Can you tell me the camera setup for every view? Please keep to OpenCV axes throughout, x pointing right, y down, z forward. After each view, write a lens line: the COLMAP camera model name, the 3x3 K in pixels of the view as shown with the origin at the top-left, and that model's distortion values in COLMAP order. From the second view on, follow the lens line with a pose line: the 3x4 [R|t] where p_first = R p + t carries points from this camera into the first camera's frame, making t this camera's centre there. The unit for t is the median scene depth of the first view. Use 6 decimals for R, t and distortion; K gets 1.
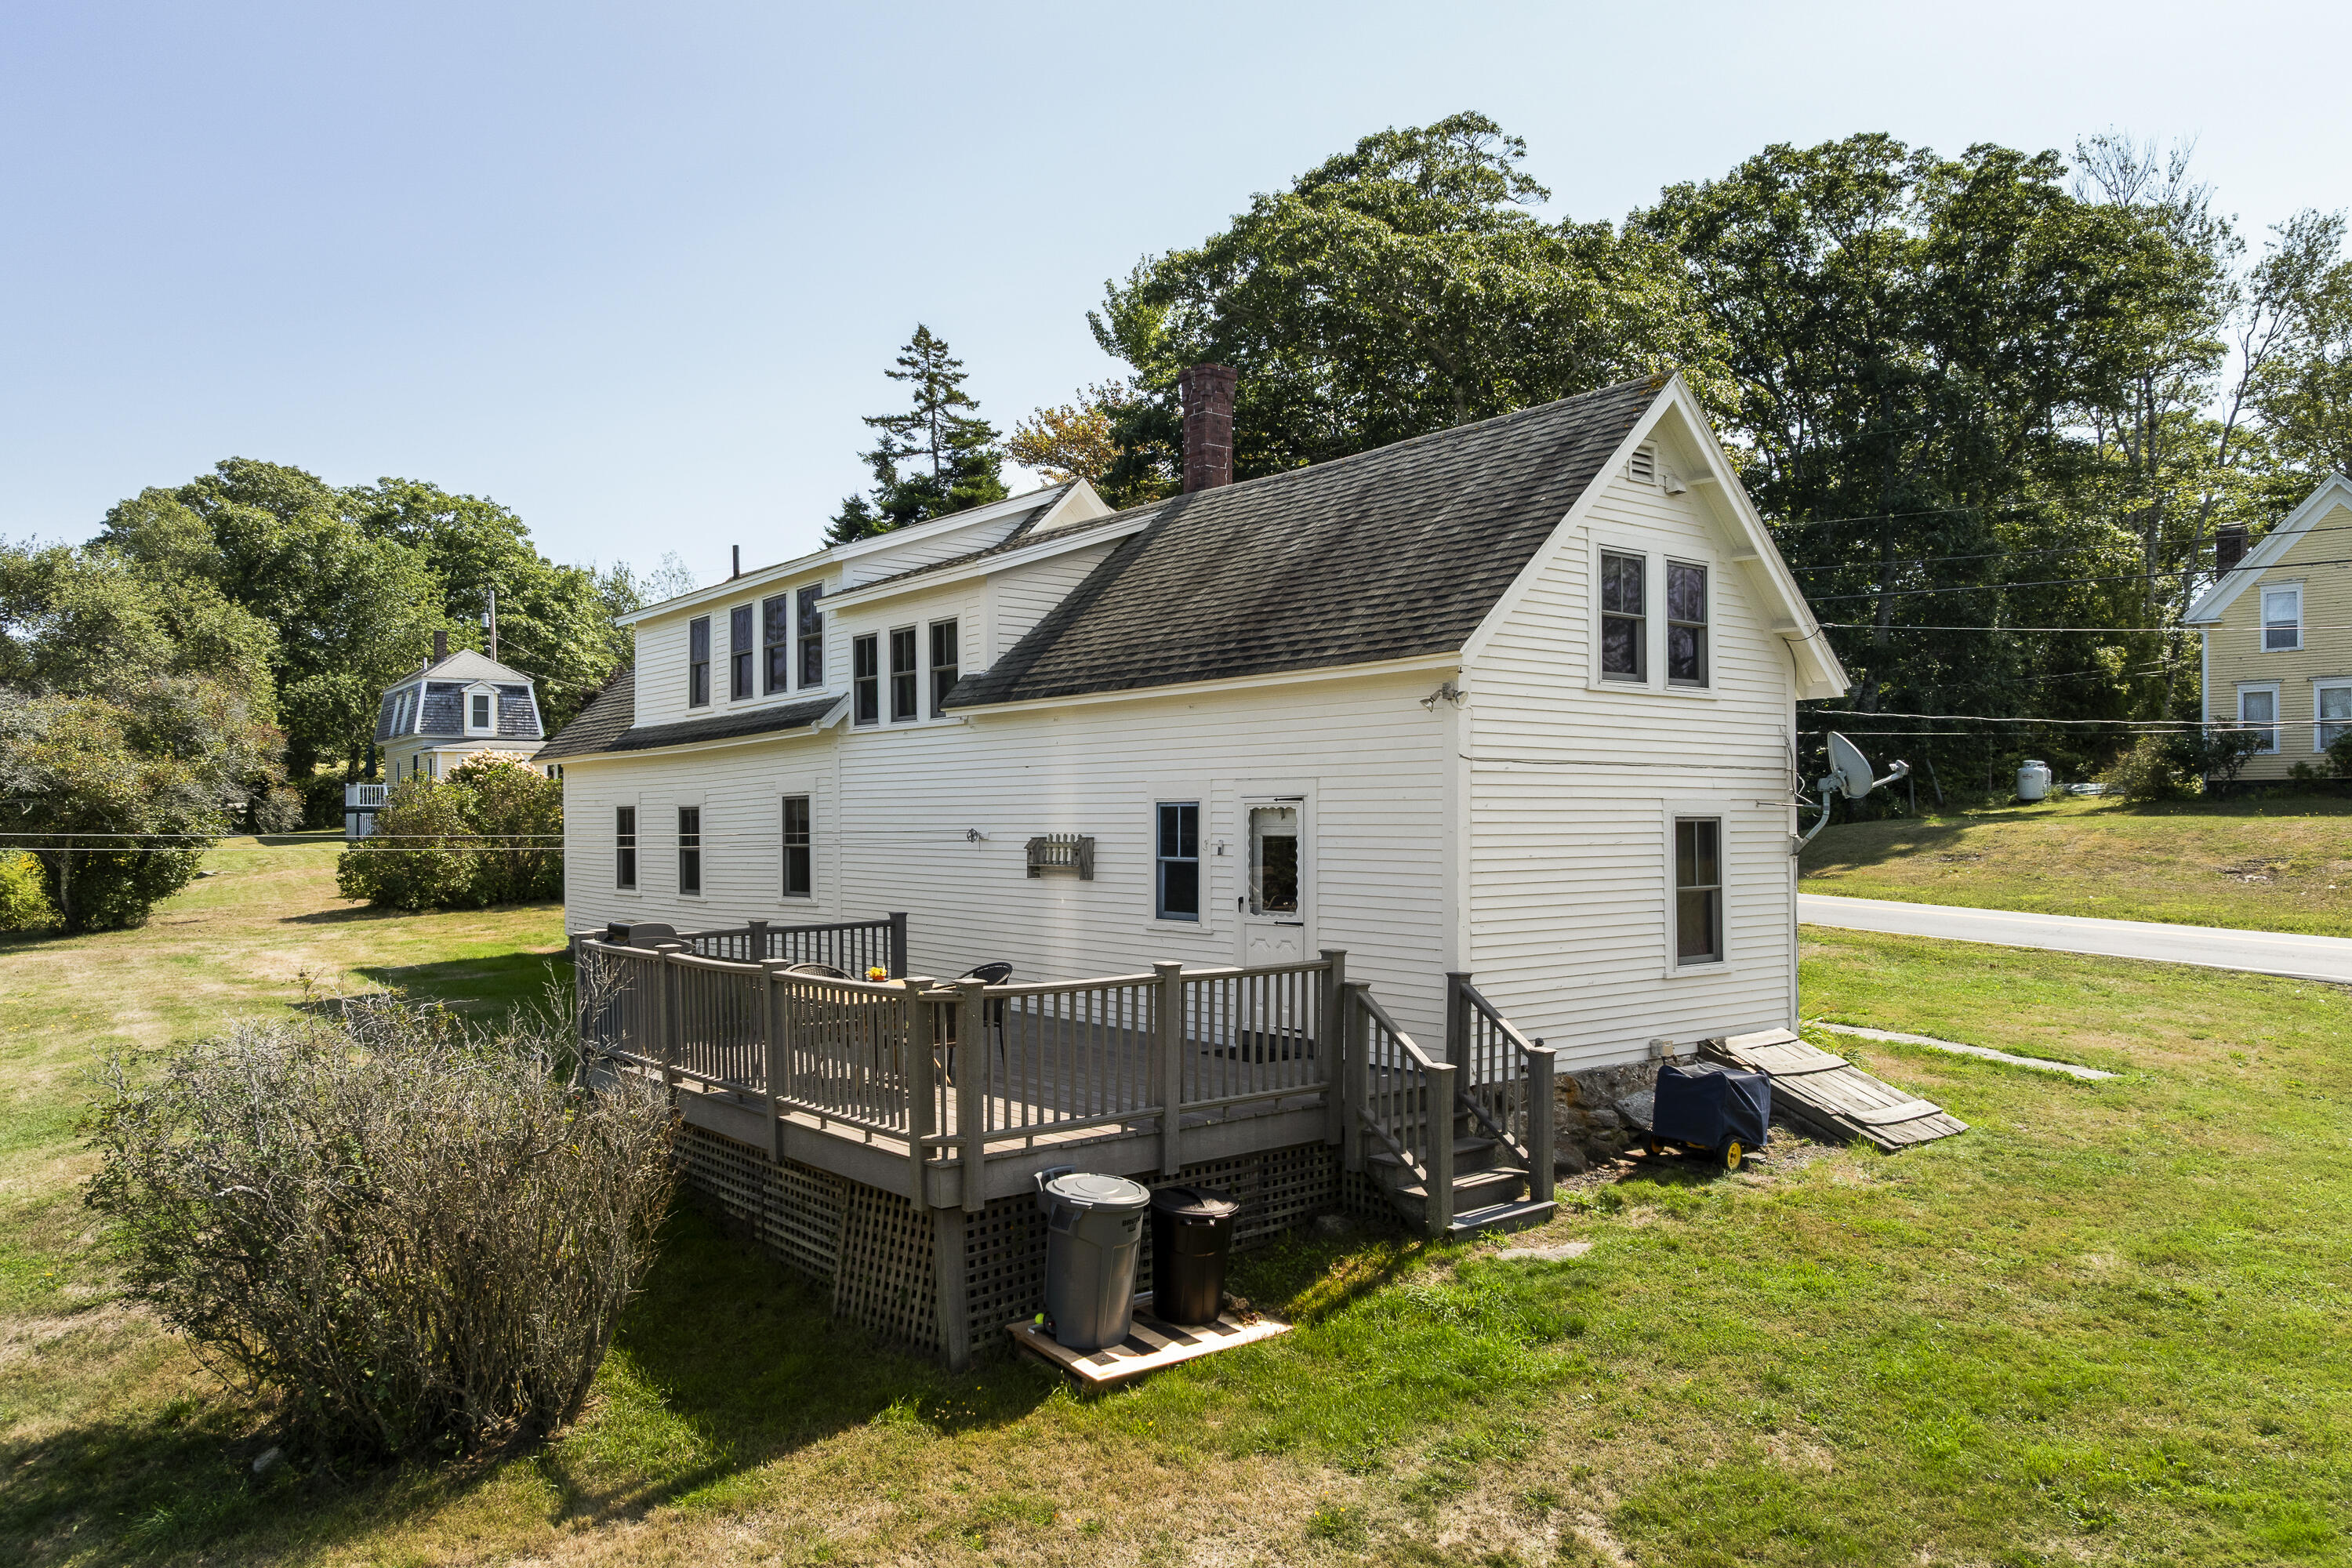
lens RADIAL K [[1637.8, 0, 1185.1], [0, 1637.8, 761.2], [0, 0, 1]] dist [-0.000807, -0.003824]
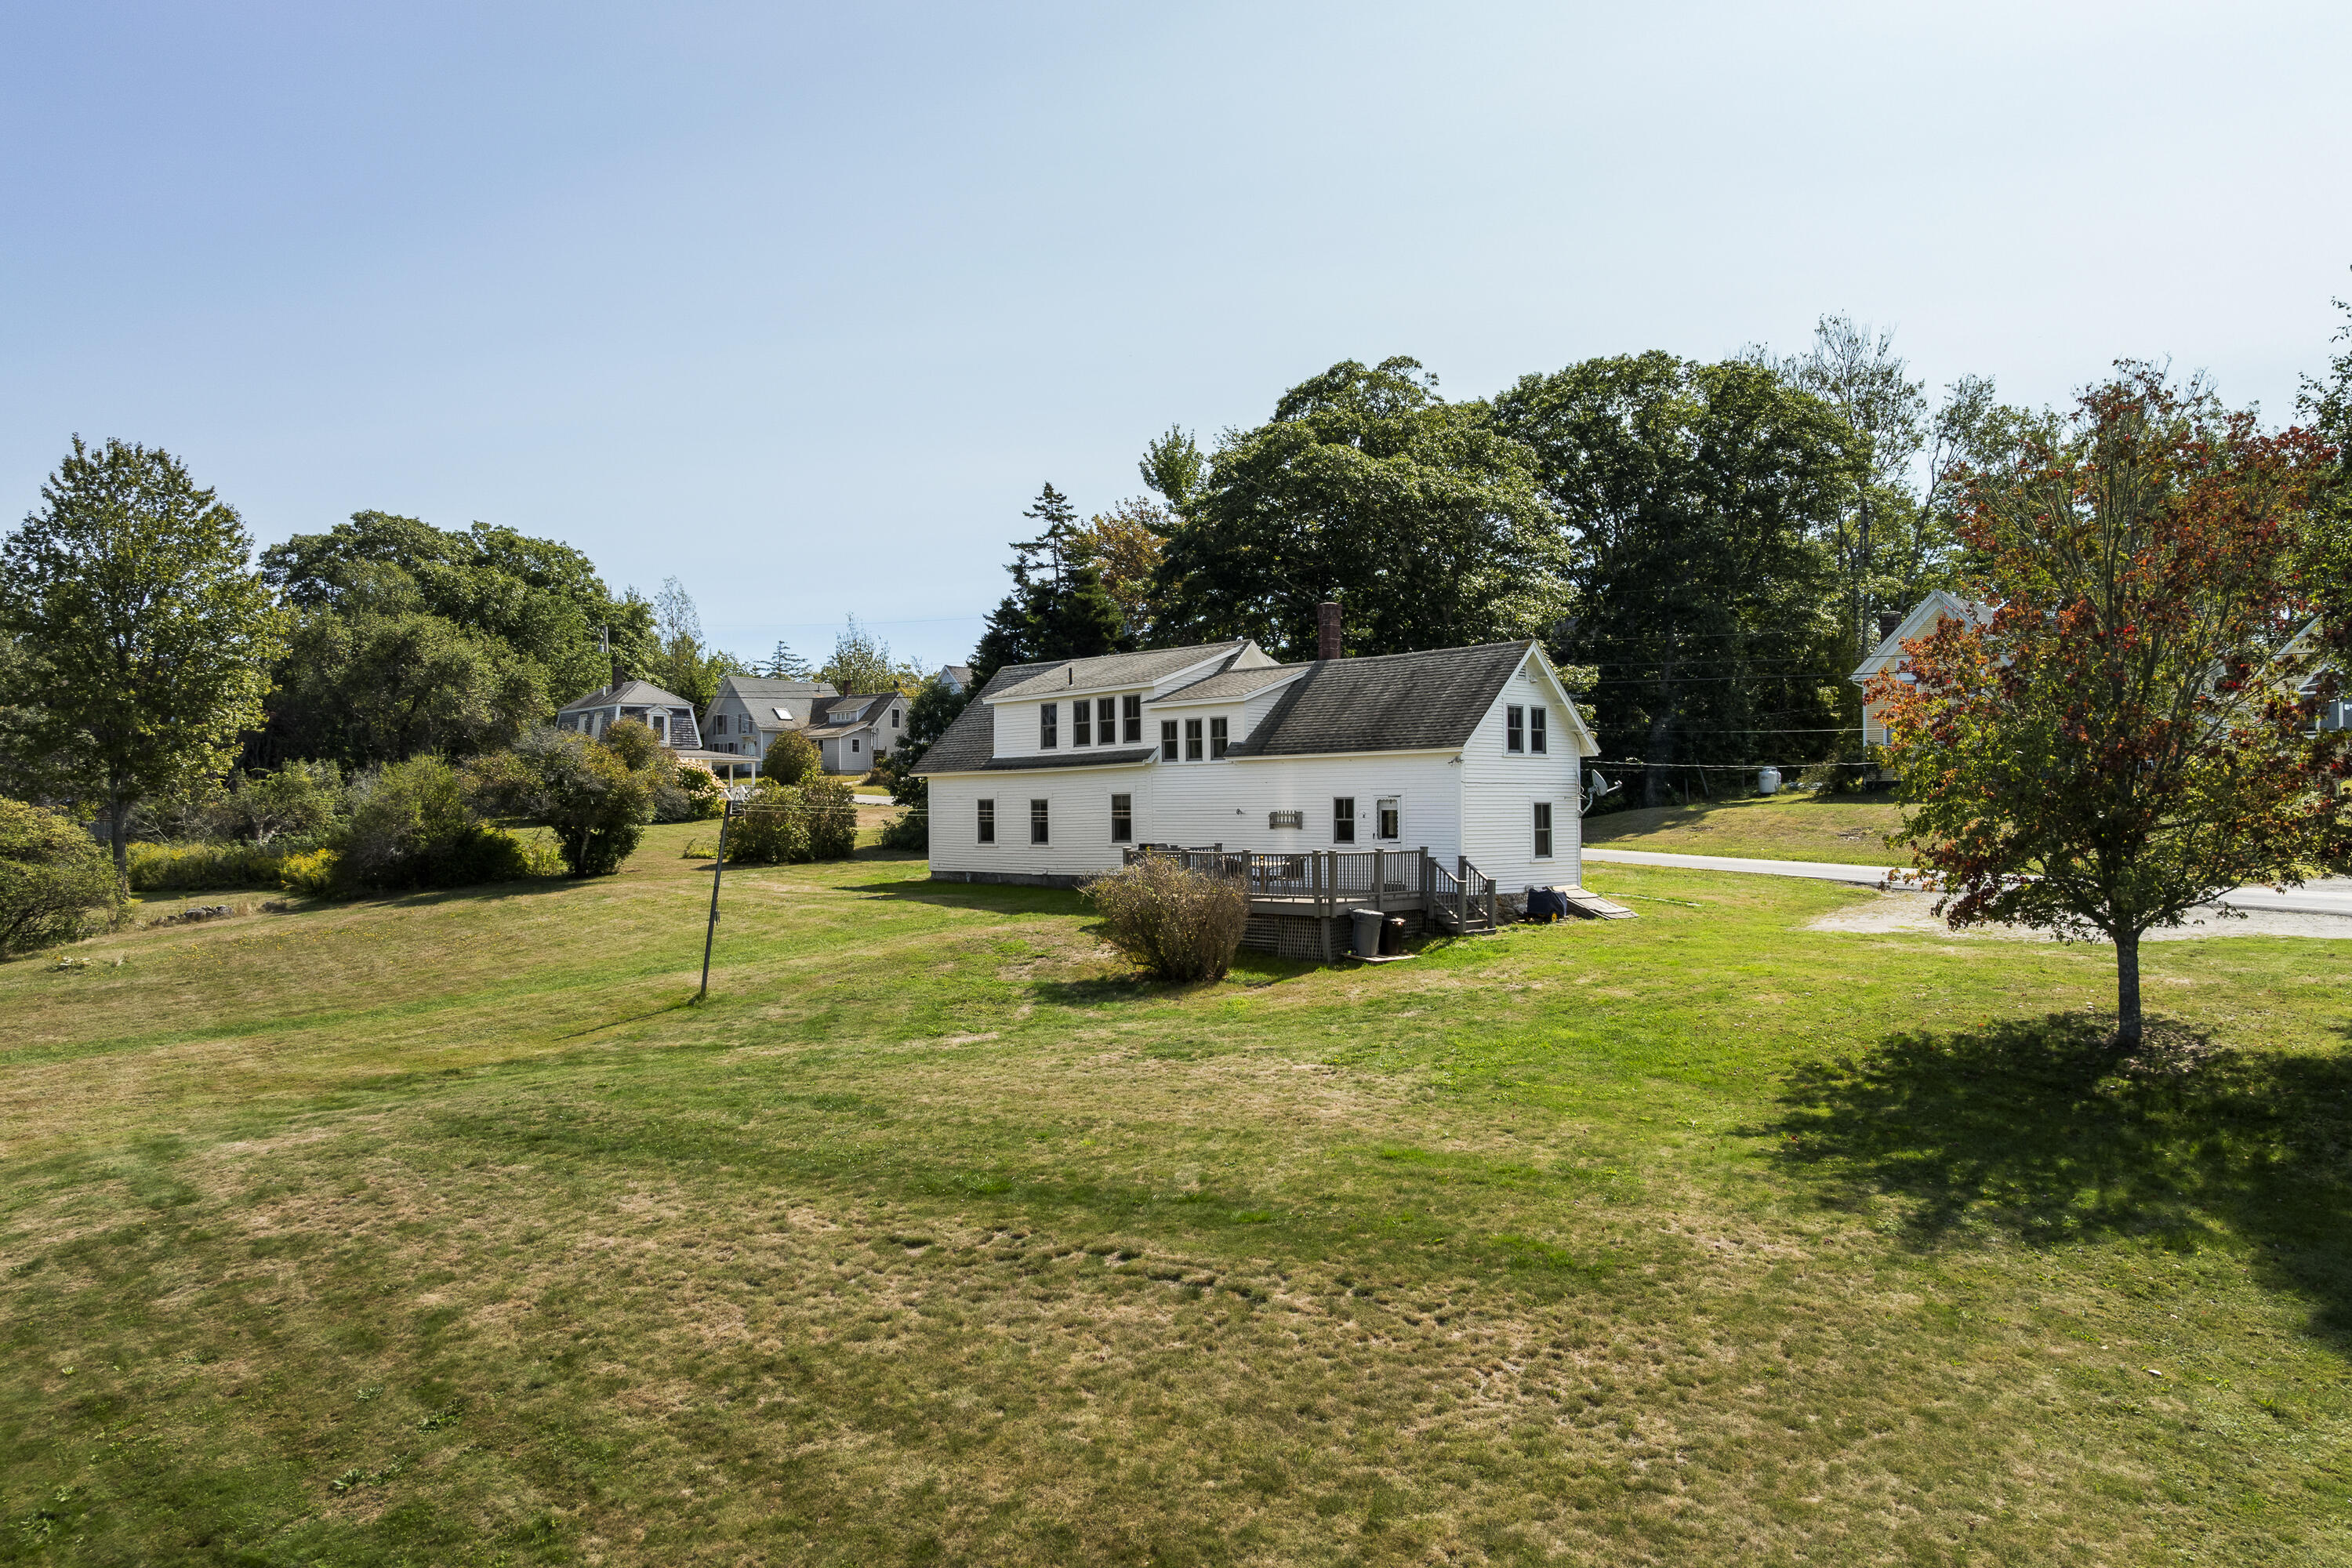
lens RADIAL K [[1637.8, 0, 1178.9], [0, 1637.8, 736.3], [0, 0, 1]] dist [-0.000807, -0.003824]
pose [[0.996736, 0.002012, 0.080705, -0.354746], [-0.001230, 0.999952, -0.009734, -0.034496], [-0.080721, 0.009603, 0.996690, -1.160681]]
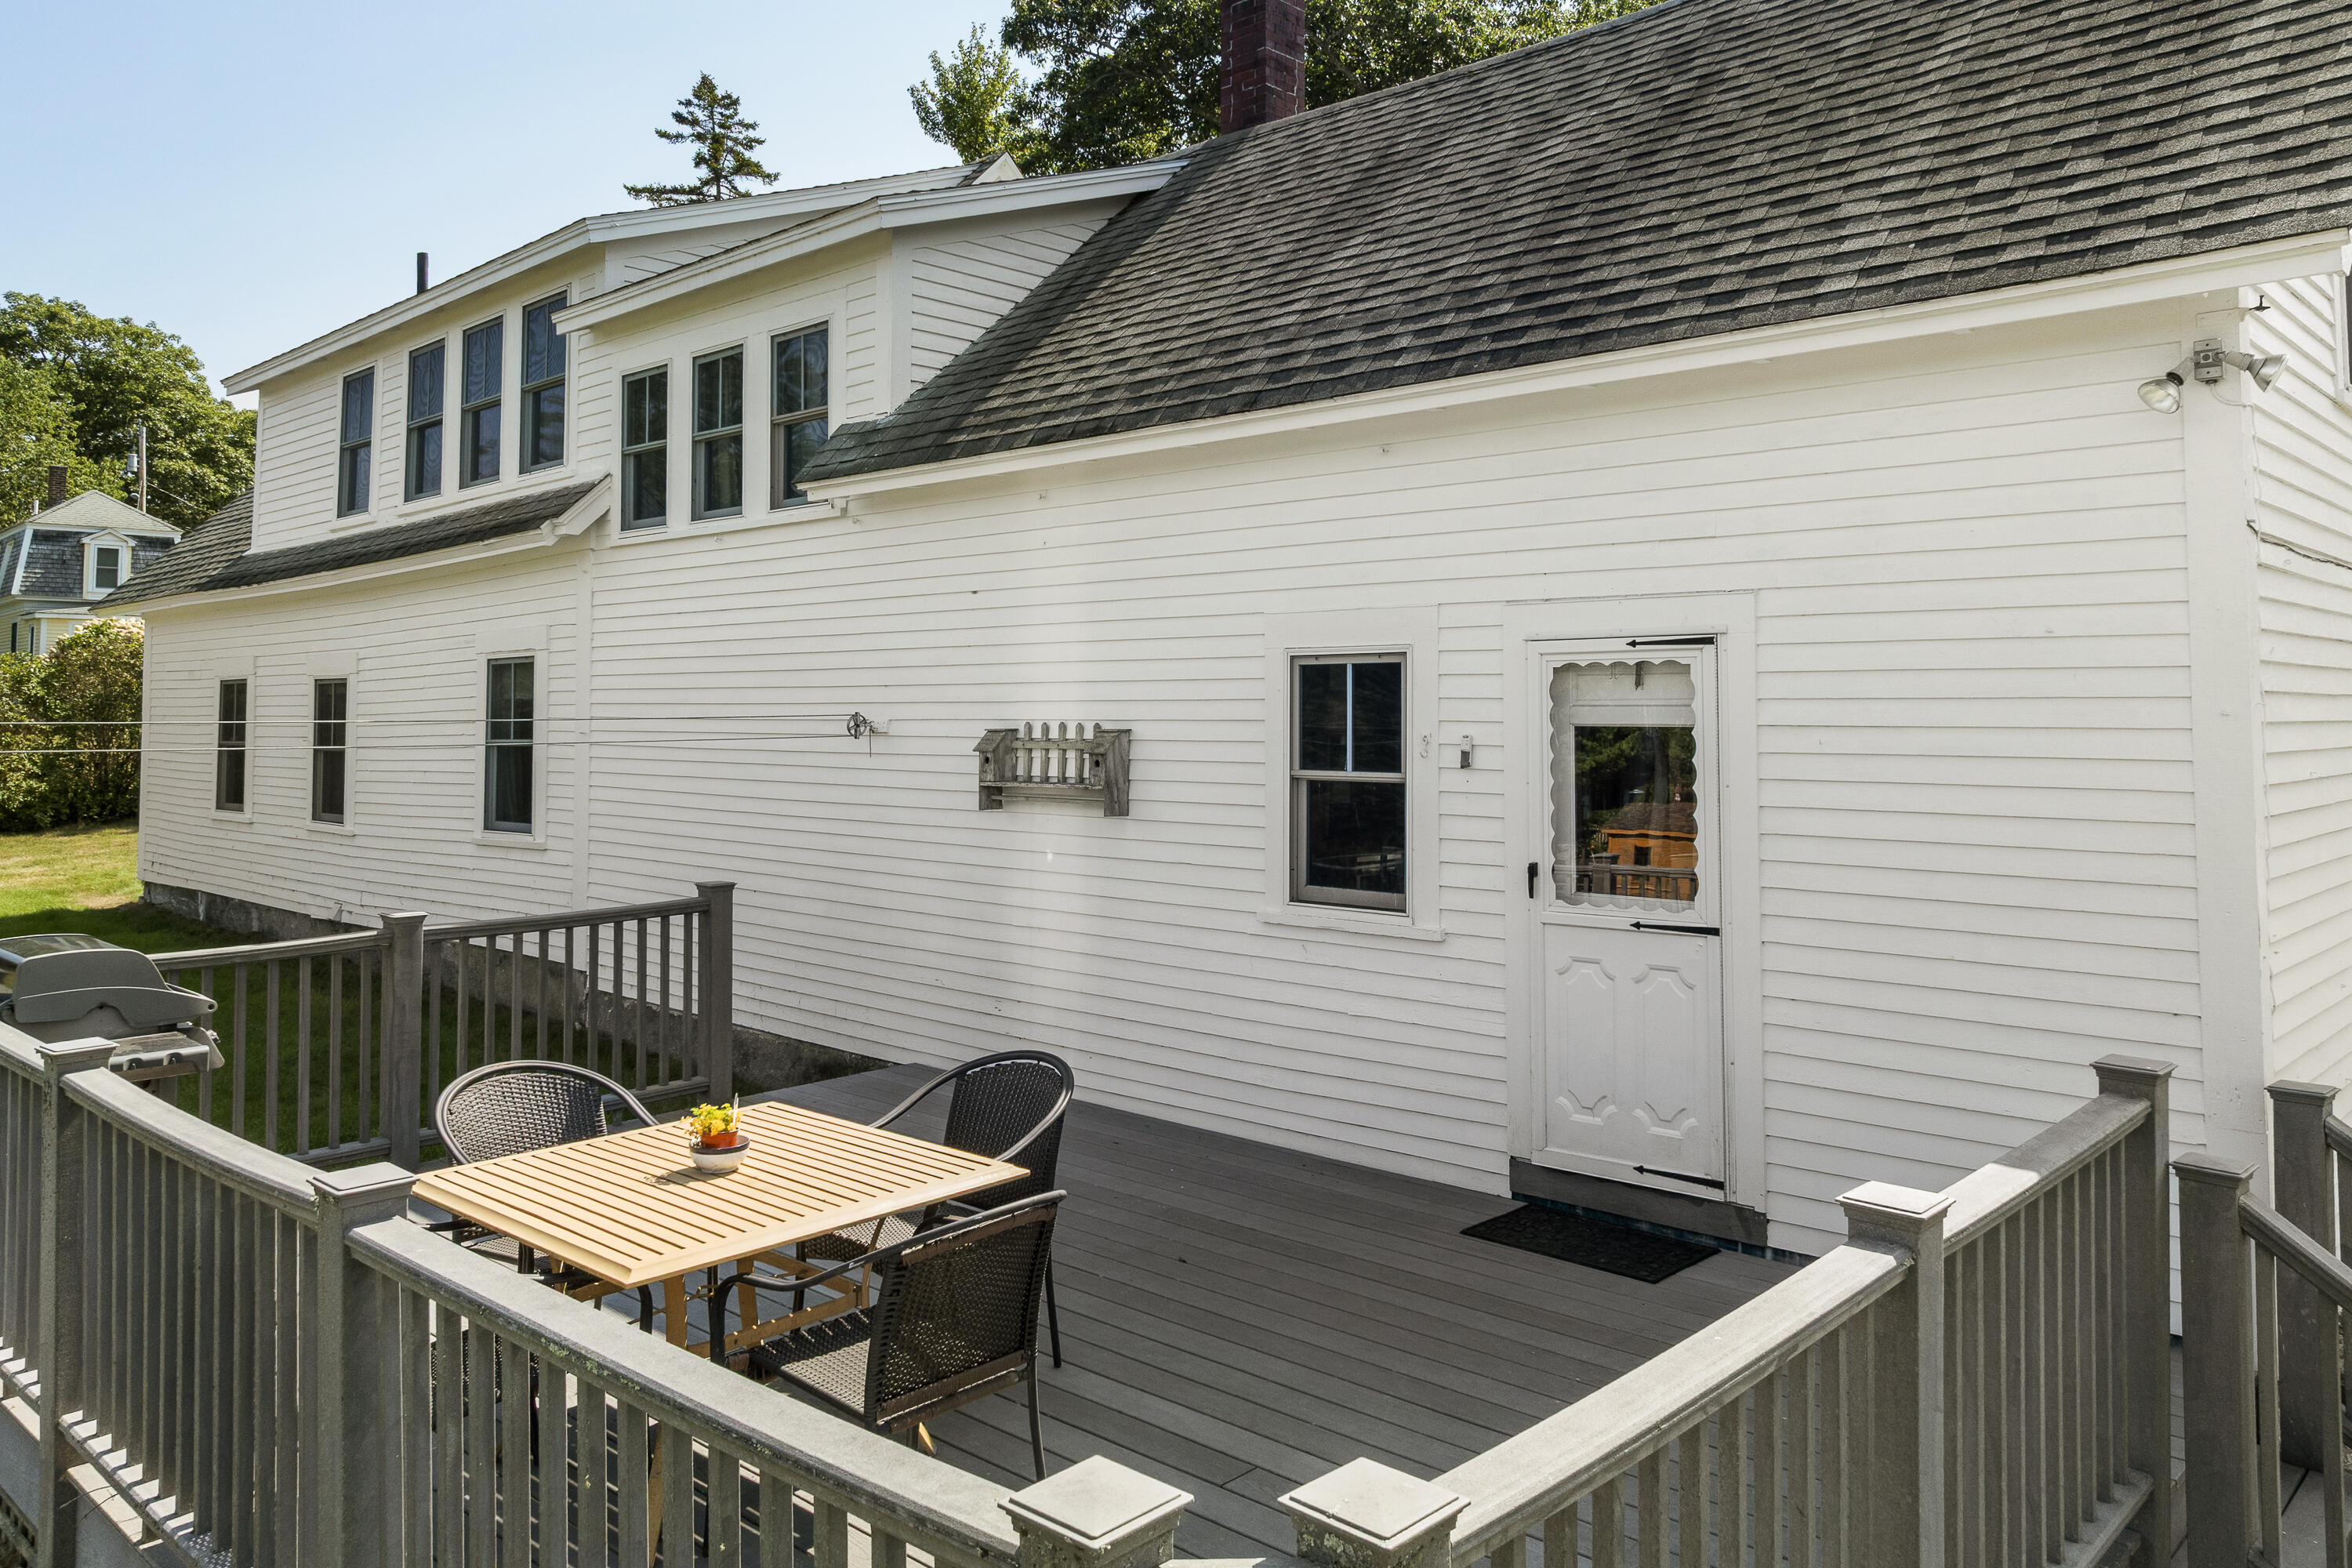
lens RADIAL K [[1637.8, 0, 1232.4], [0, 1637.8, 594.2], [0, 0, 1]] dist [-0.000807, -0.003824]
pose [[0.985572, 0.010420, 0.168933, -0.088955], [-0.004931, 0.999447, -0.032880, 0.017699], [-0.169183, 0.031572, 0.985079, 0.407545]]
